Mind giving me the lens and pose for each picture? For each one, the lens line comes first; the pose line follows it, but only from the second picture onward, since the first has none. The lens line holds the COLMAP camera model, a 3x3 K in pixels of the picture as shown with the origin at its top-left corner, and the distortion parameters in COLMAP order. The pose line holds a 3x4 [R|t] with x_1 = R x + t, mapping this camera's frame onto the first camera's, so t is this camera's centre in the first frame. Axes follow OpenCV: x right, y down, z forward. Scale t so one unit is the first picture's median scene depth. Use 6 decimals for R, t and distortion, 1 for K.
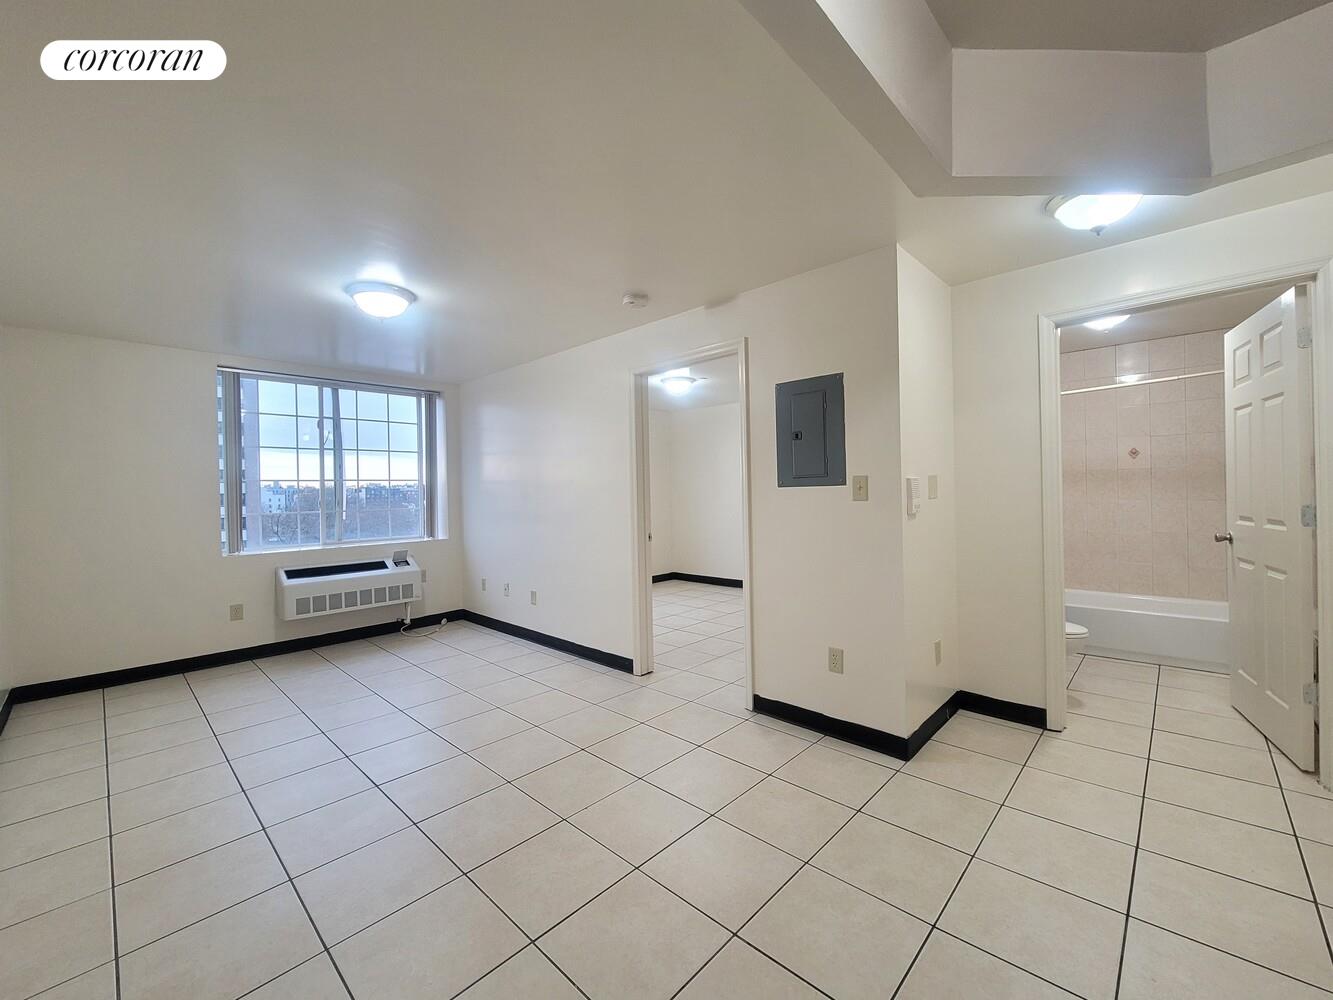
lens RADIAL K [[553.5, 0, 663.6], [0, 553.5, 492.9], [0, 0, 1]] dist [0.011619, 0.000119]
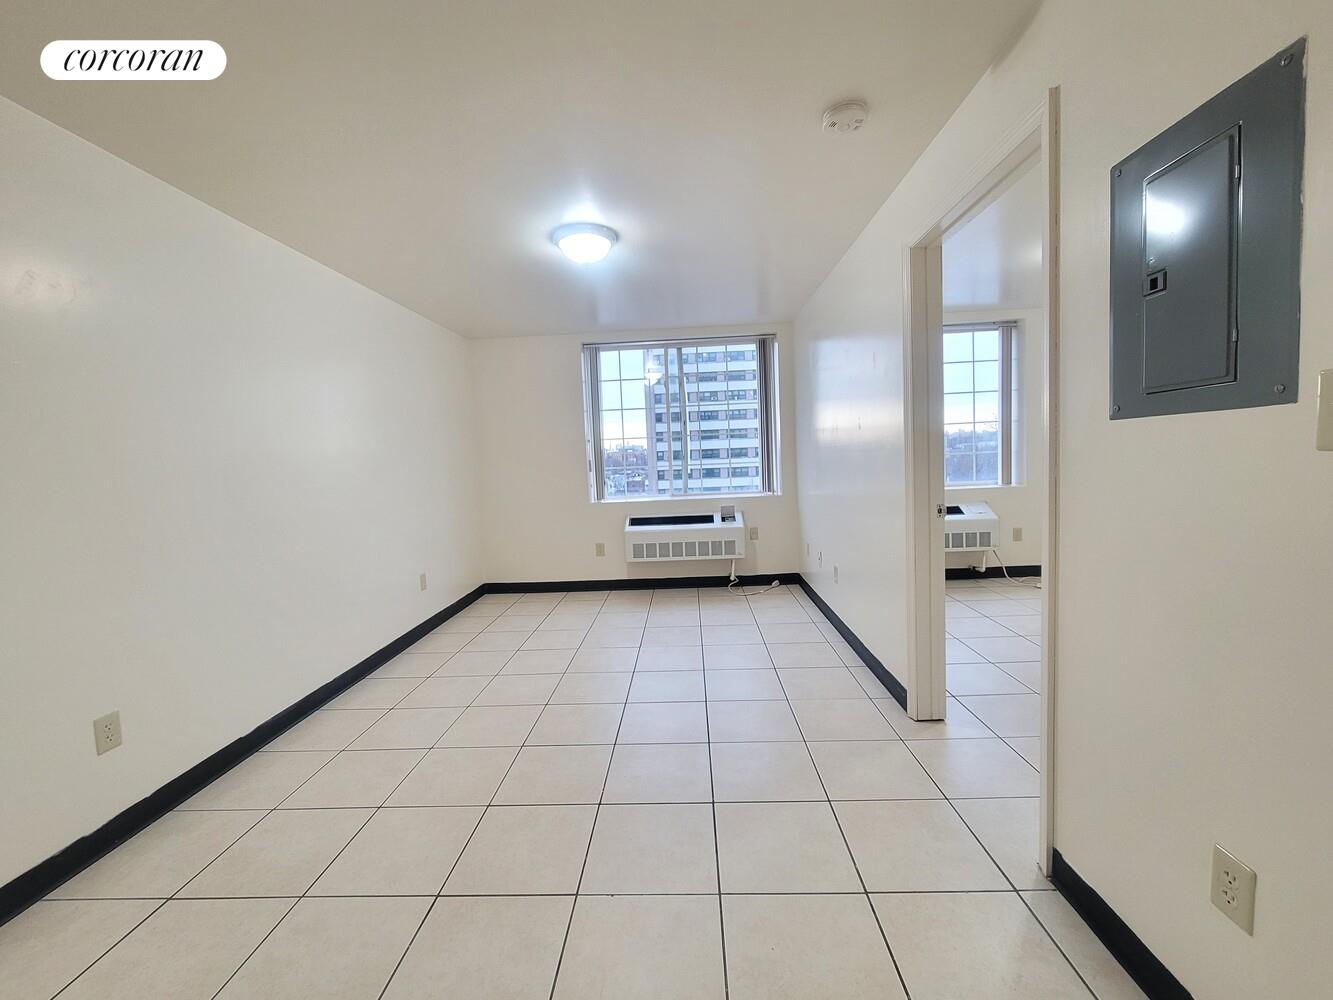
lens RADIAL K [[553.5, 0, 663.6], [0, 553.5, 492.9], [0, 0, 1]] dist [0.011619, 0.000119]
pose [[0.659969, 0.039354, -0.750262, 0.189723], [0.029136, 0.996535, 0.077902, 0.002290], [0.750728, -0.073273, 0.656535, 0.283267]]
